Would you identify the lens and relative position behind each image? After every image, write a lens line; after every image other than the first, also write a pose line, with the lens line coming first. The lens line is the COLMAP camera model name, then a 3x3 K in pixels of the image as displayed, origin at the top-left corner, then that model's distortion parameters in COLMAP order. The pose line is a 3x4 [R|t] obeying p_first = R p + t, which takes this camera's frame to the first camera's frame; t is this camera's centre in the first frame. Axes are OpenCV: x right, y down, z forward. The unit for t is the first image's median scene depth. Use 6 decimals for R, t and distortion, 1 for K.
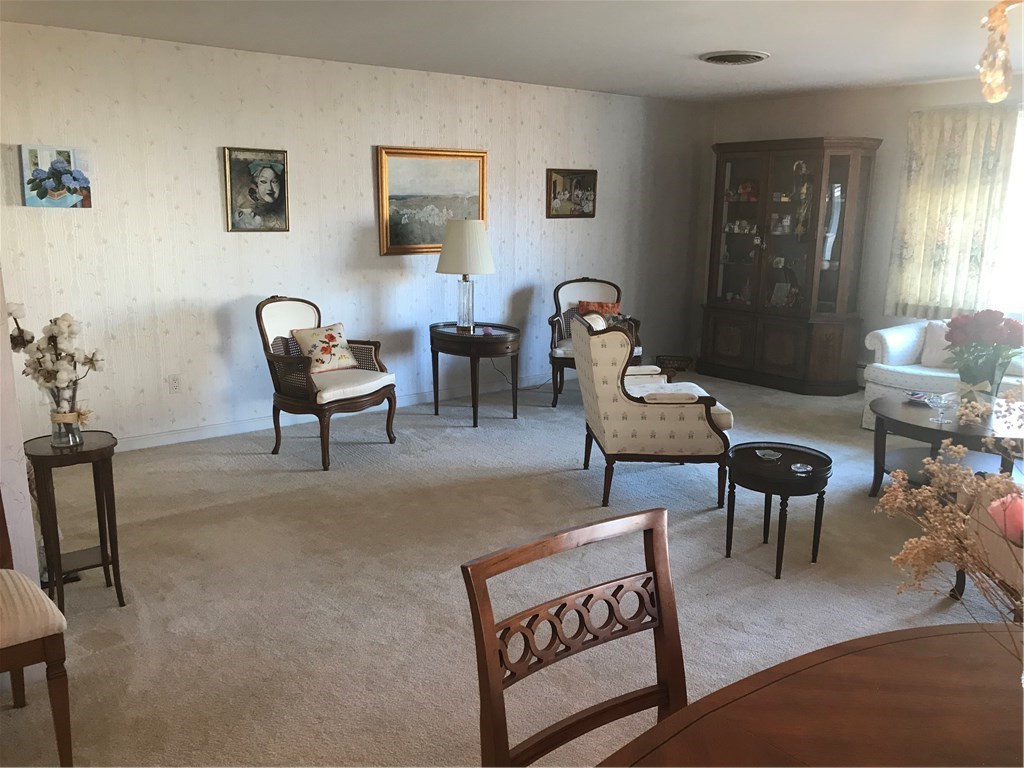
lens RADIAL K [[841.8, 0, 490.2], [0, 841.8, 399.5], [0, 0, 1]] dist [-0.007949, 0.000231]
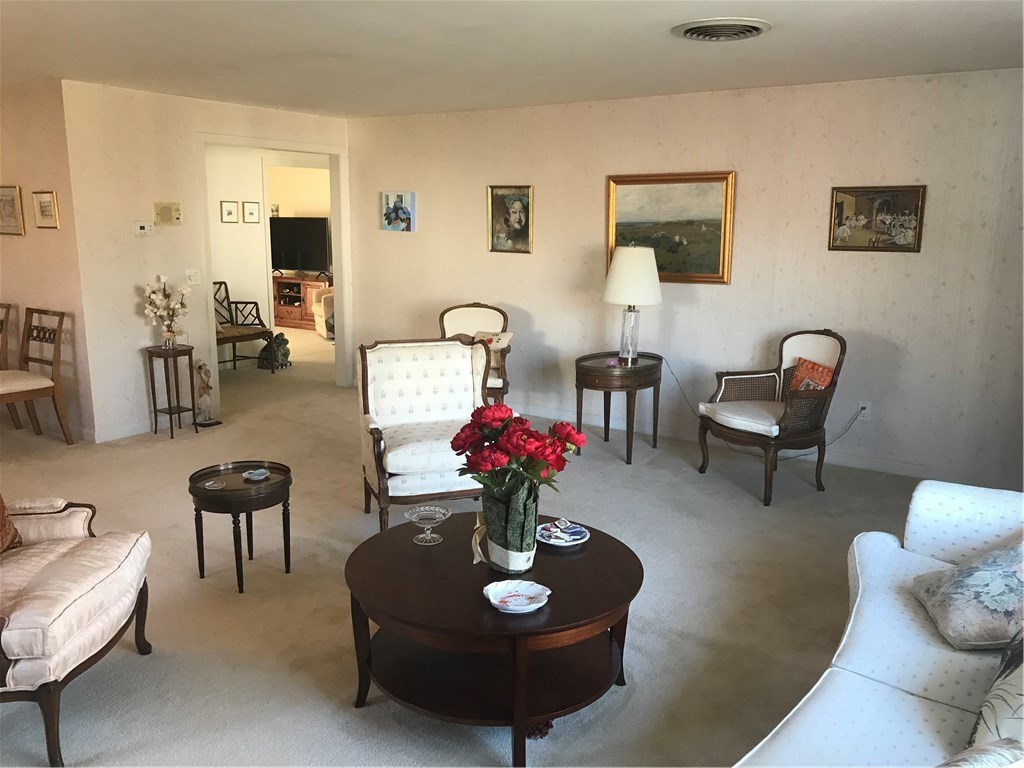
lens RADIAL K [[833.4, 0, 510.1], [0, 833.4, 382.5], [0, 0, 1]] dist [0.044789, -0.086465]
pose [[0.330617, 0.168414, -0.928617, 0.885005], [-0.225364, 0.969572, 0.095605, -0.131927], [0.916463, 0.177669, 0.358511, 0.596144]]
